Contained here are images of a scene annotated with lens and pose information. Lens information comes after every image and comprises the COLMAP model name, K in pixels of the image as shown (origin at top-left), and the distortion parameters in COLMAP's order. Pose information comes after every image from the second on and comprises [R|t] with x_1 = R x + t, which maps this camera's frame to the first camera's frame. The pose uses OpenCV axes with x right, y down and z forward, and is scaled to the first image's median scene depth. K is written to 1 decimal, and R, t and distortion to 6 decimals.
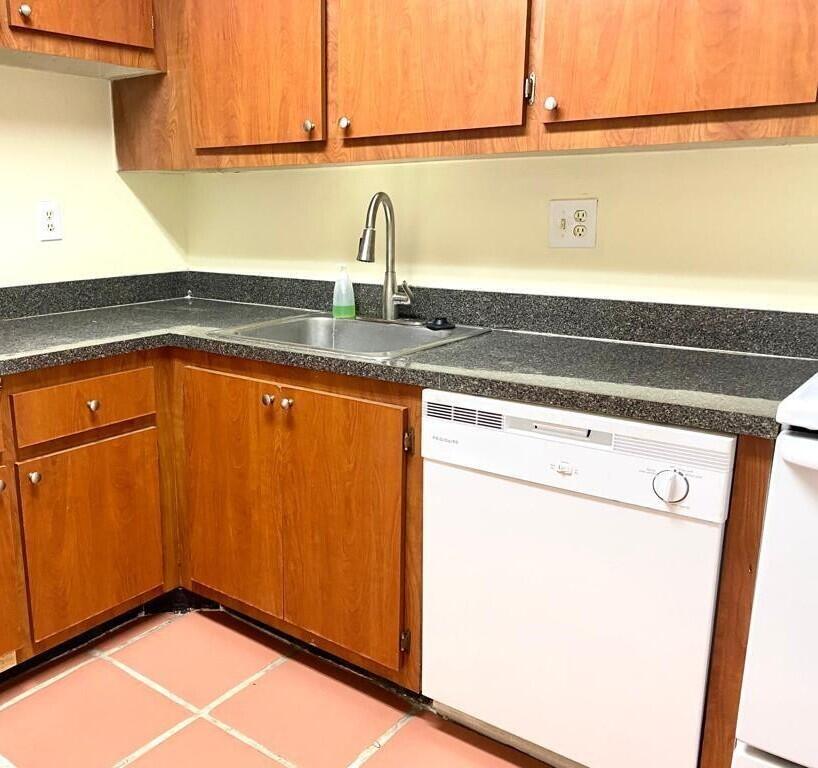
lens RADIAL K [[794.5, 0, 307.0], [0, 794.5, 384.9], [0, 0, 1]] dist [0.002790, 0.000382]
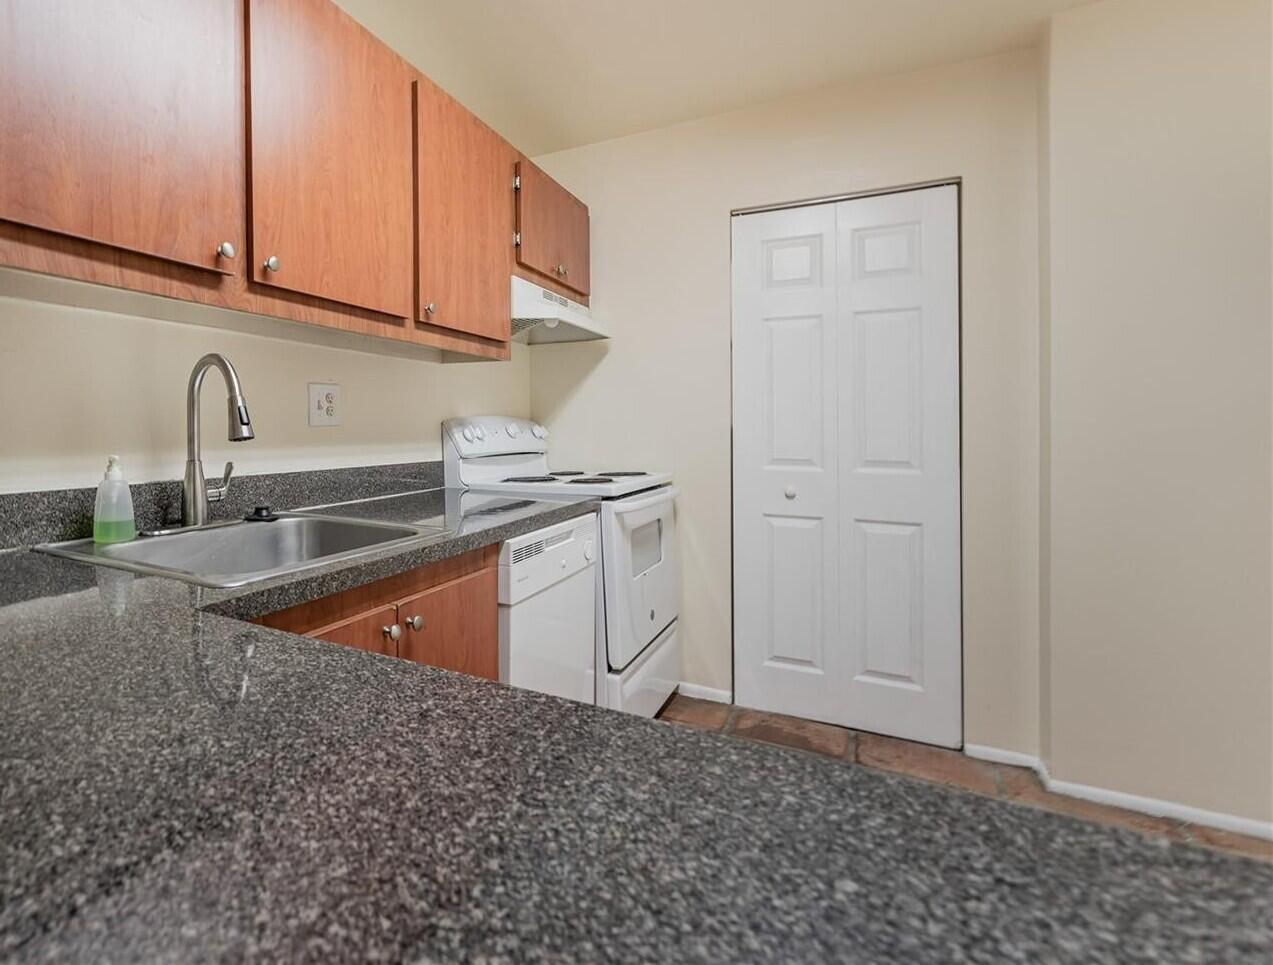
lens RADIAL K [[646.6, 0, 464.0], [0, 646.6, 432.6], [0, 0, 1]] dist [0.001294, 0.000149]
pose [[-0.148228, 0.003682, 0.988946, -0.593624], [0.224263, 0.974067, 0.029987, -0.145112], [-0.963190, 0.226229, -0.145210, 0.934611]]
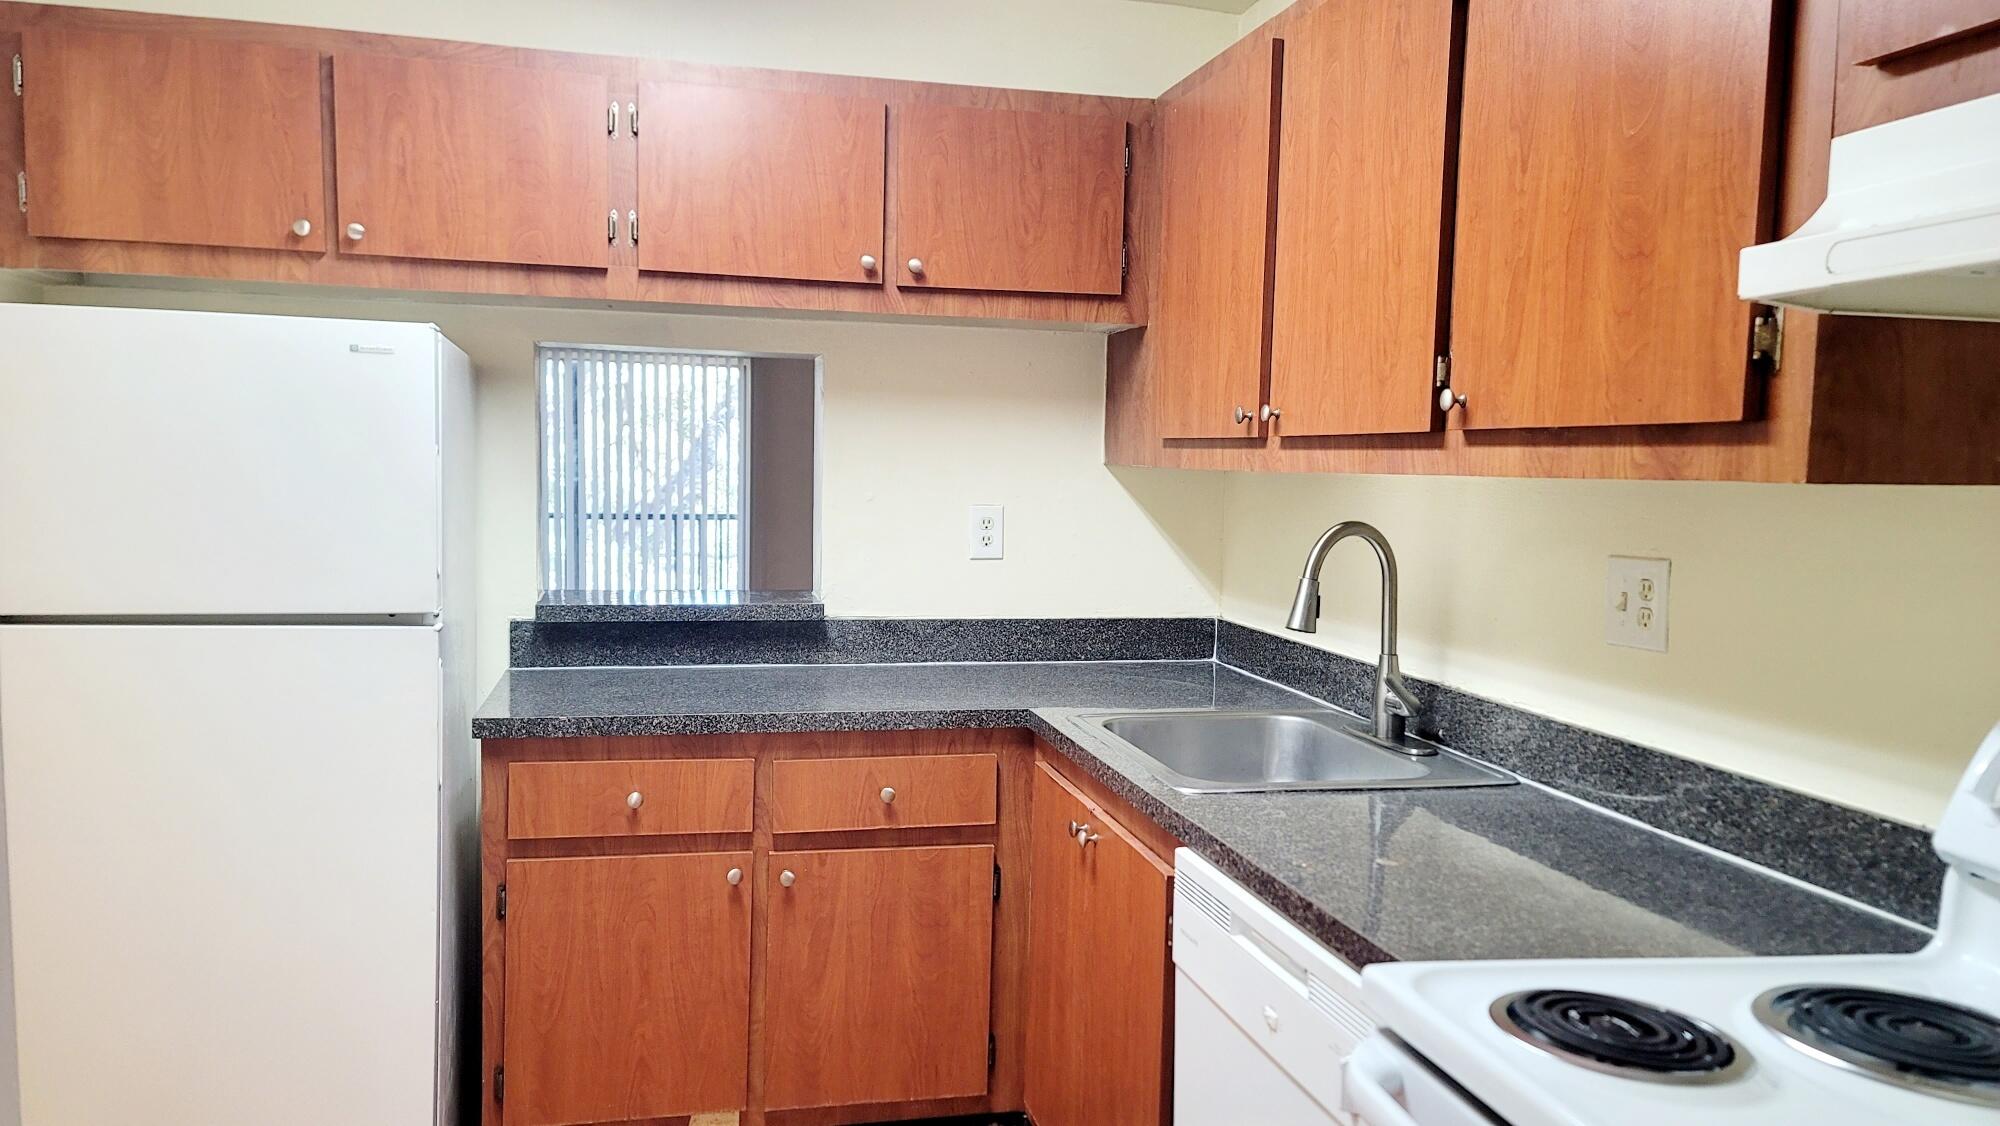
lens RADIAL K [[1468.1, 0, 997.3], [0, 1468.1, 576.5], [0, 0, 1]] dist [0.075080, -0.007903]
pose [[0.798994, 0.075306, -0.596605, 0.571004], [-0.163492, 0.981959, -0.095007, -0.056416], [0.578688, 0.173450, 0.796891, -0.028982]]
